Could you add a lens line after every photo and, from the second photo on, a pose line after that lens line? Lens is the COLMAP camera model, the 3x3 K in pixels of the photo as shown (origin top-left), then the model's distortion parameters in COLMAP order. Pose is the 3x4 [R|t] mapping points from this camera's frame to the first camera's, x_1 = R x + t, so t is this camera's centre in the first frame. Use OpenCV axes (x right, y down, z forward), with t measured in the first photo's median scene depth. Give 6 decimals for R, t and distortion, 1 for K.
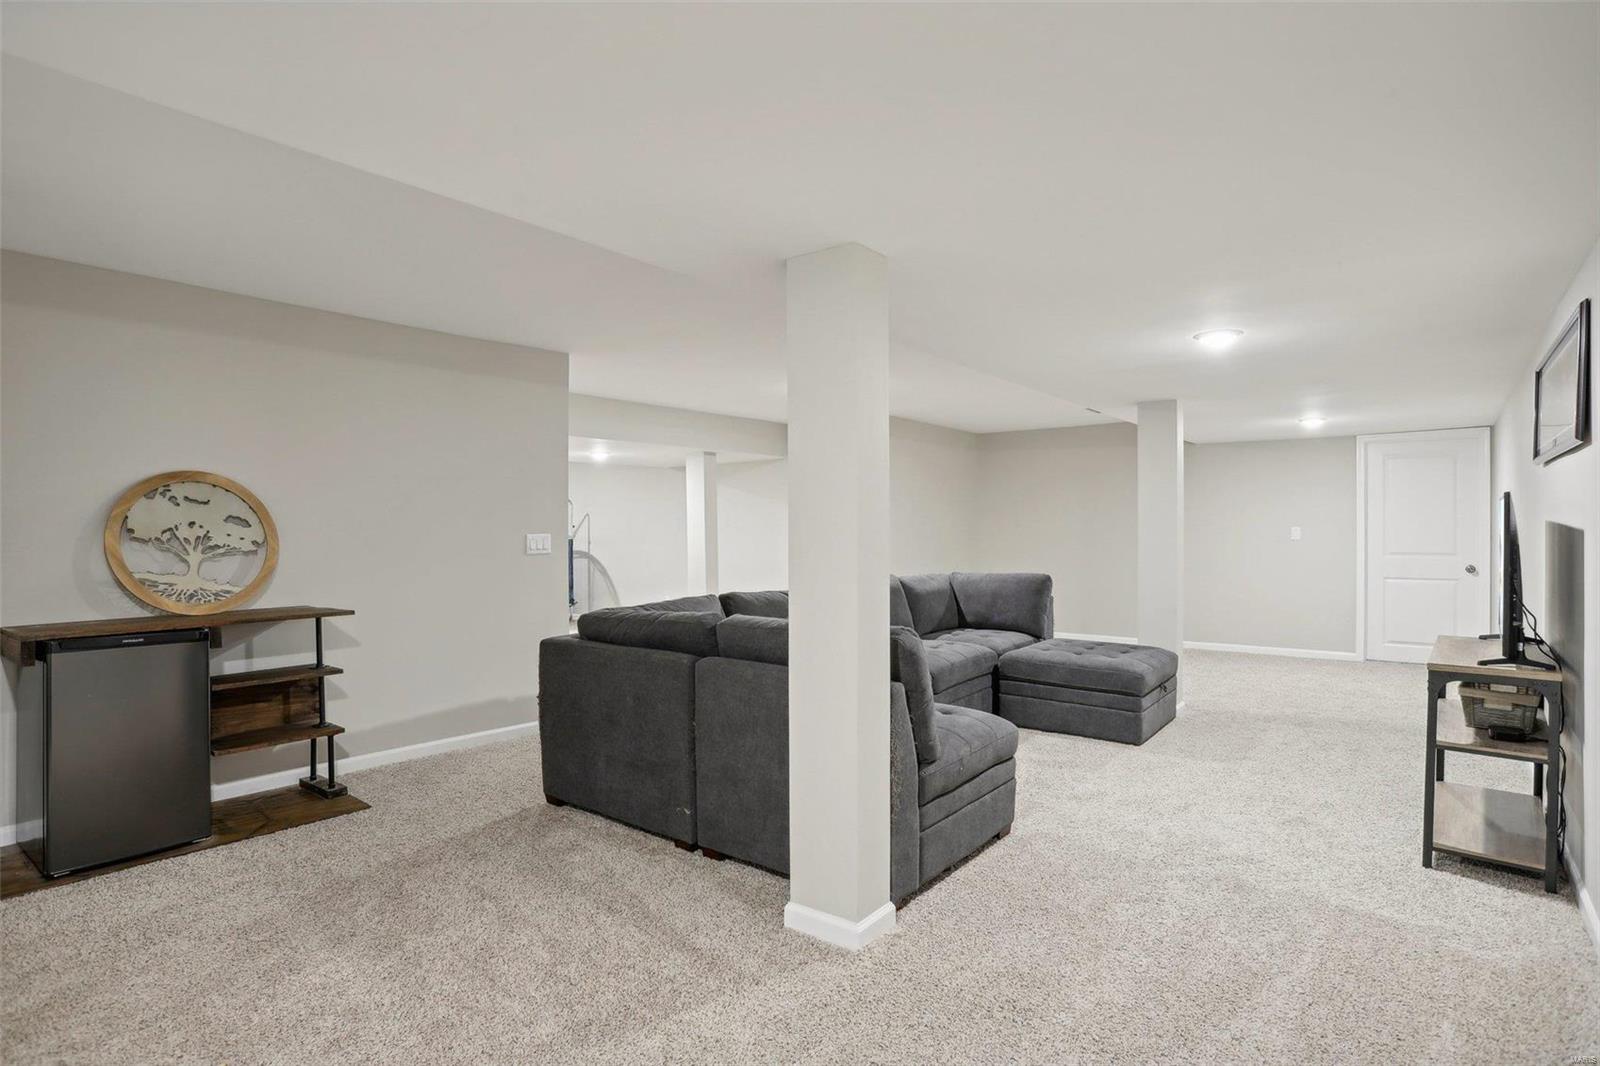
lens RADIAL K [[794.5, 0, 794.7], [0, 794.5, 530.3], [0, 0, 1]] dist [-0.005396, 0.000403]
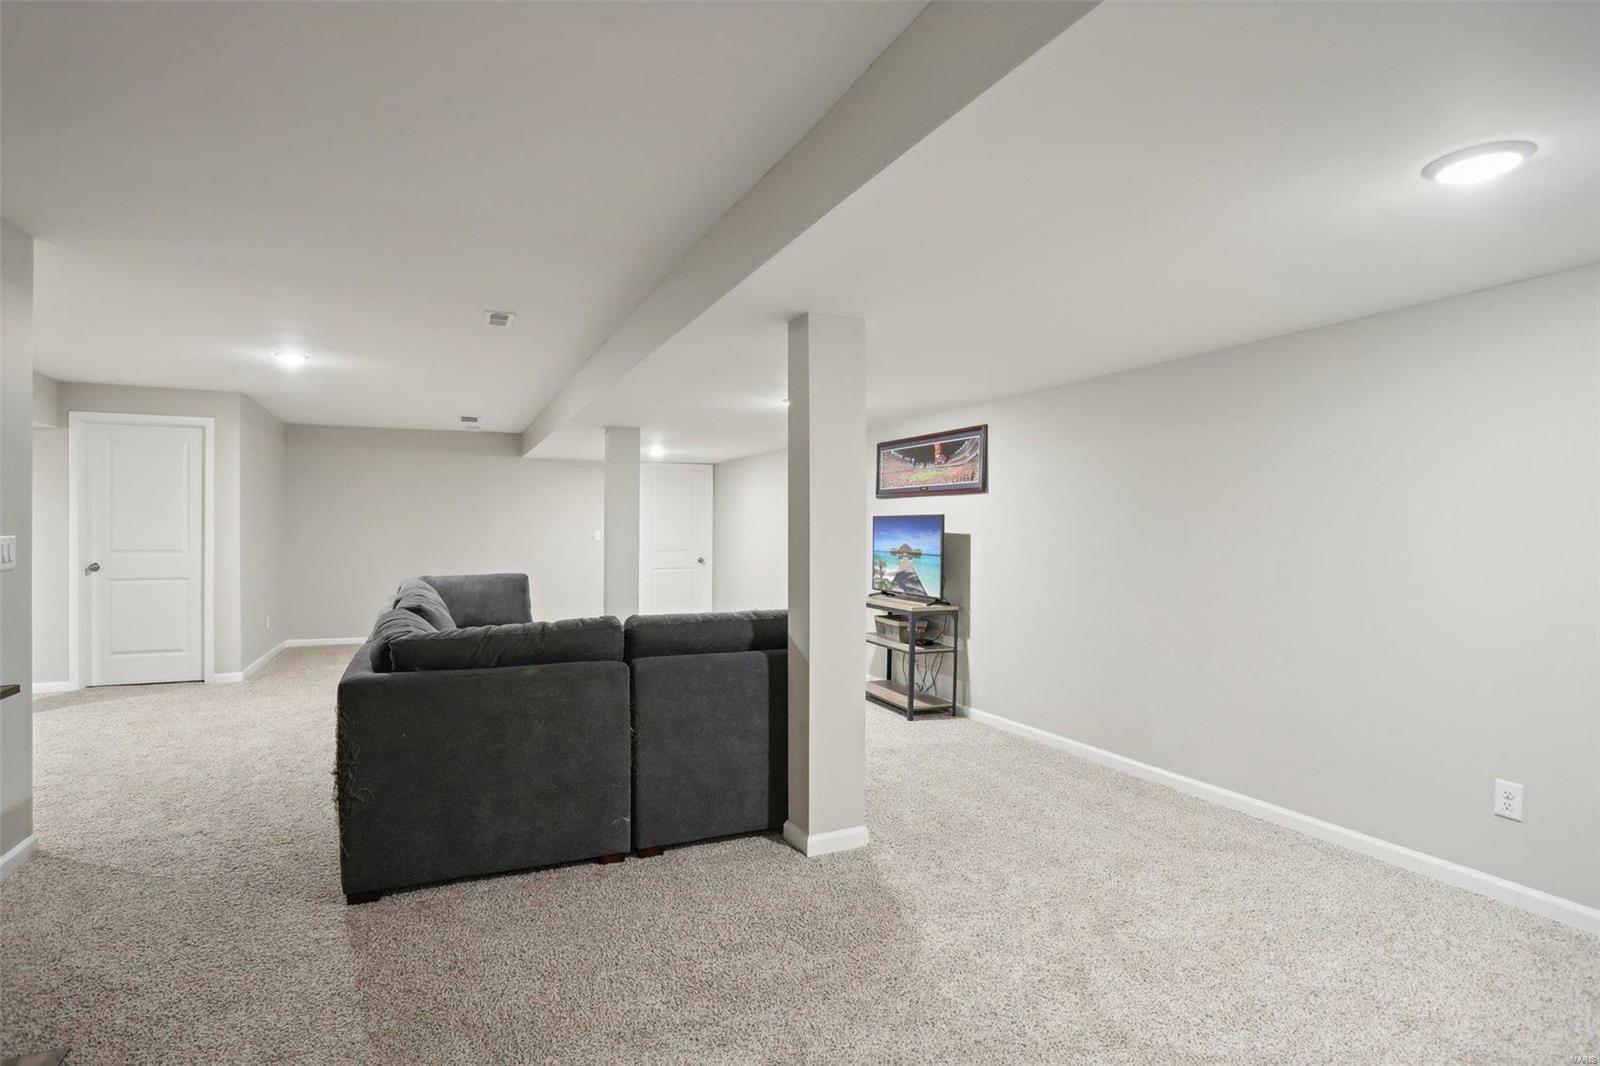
lens RADIAL K [[794.5, 0, 765.7], [0, 794.5, 534.3], [0, 0, 1]] dist [-0.005396, 0.000403]
pose [[0.494549, 0.002348, 0.869146, -0.682332], [-0.001784, 0.999997, -0.001687, 0.004978], [-0.869148, -0.000717, 0.494552, 0.283244]]
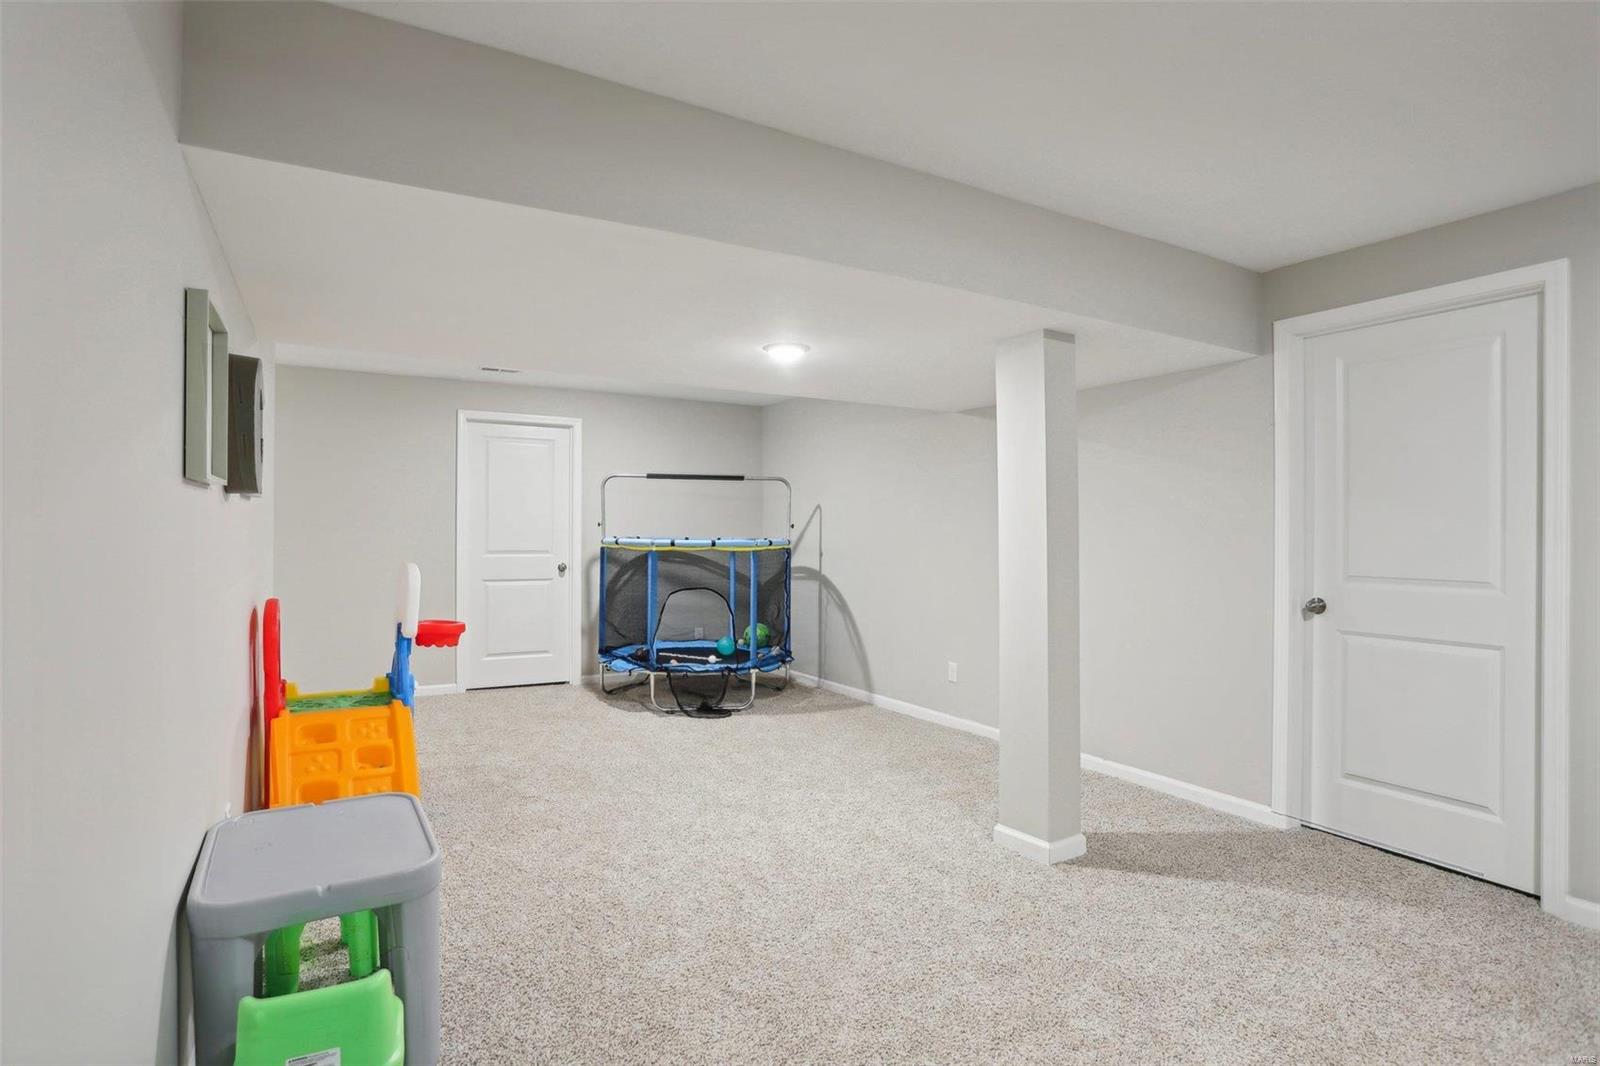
lens RADIAL K [[794.5, 0, 803.6], [0, 794.5, 526.8], [0, 0, 1]] dist [-0.005396, 0.000403]
pose [[0.937224, 0.006500, -0.348666, -0.186572], [-0.008131, 0.999962, -0.003213, -0.006682], [0.348632, 0.005846, 0.937241, 1.254414]]
